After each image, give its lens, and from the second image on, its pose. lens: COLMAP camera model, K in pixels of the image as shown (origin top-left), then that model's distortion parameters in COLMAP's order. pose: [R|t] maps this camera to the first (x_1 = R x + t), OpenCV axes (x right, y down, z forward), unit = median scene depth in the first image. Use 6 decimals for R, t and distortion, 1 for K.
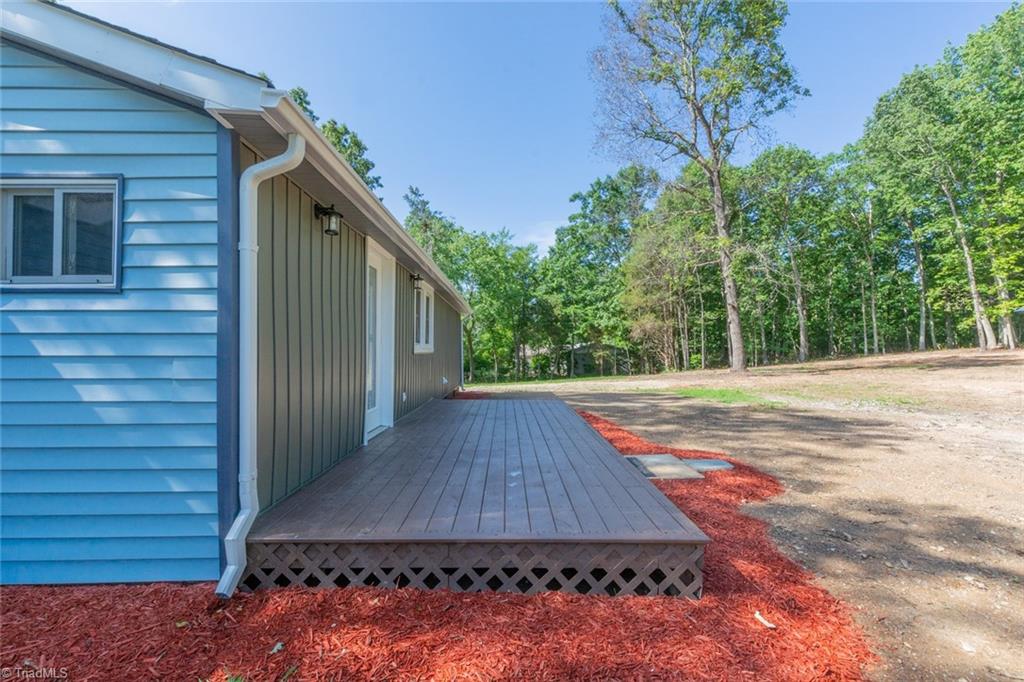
lens RADIAL K [[442.4, 0, 505.4], [0, 442.4, 342.4], [0, 0, 1]] dist [0.018412, -0.007186]
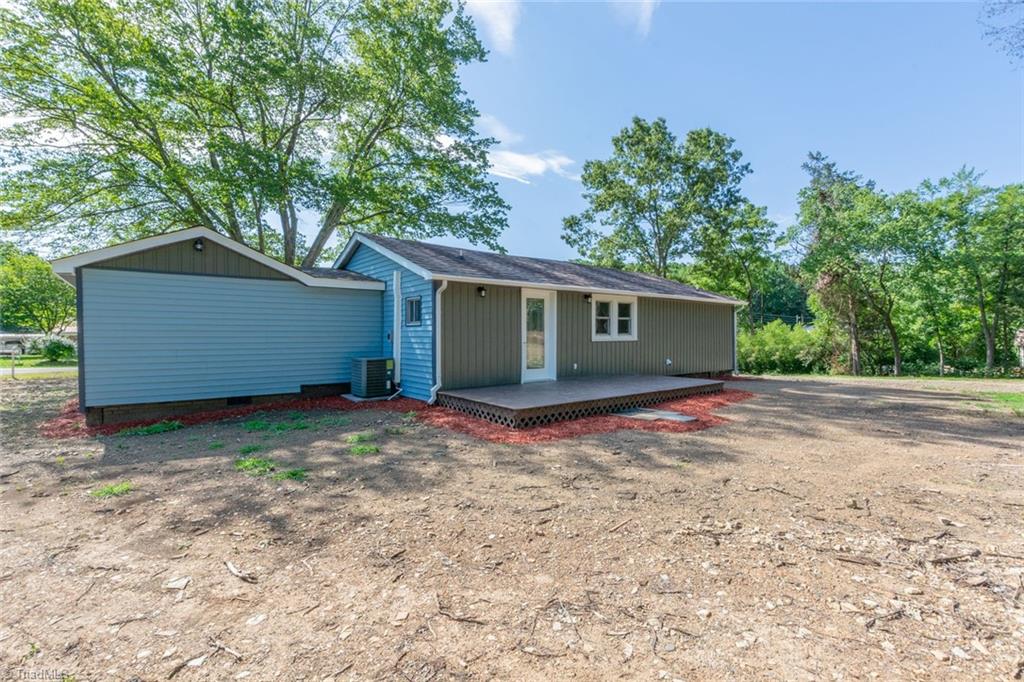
lens RADIAL K [[454.4, 0, 510.7], [0, 454.4, 333.2], [0, 0, 1]] dist [-0.000455, -0.000110]
pose [[0.614659, -0.001819, -0.788791, 0.212694], [0.012590, 0.999893, 0.007505, -0.005220], [0.788693, -0.014544, 0.614616, -0.063134]]
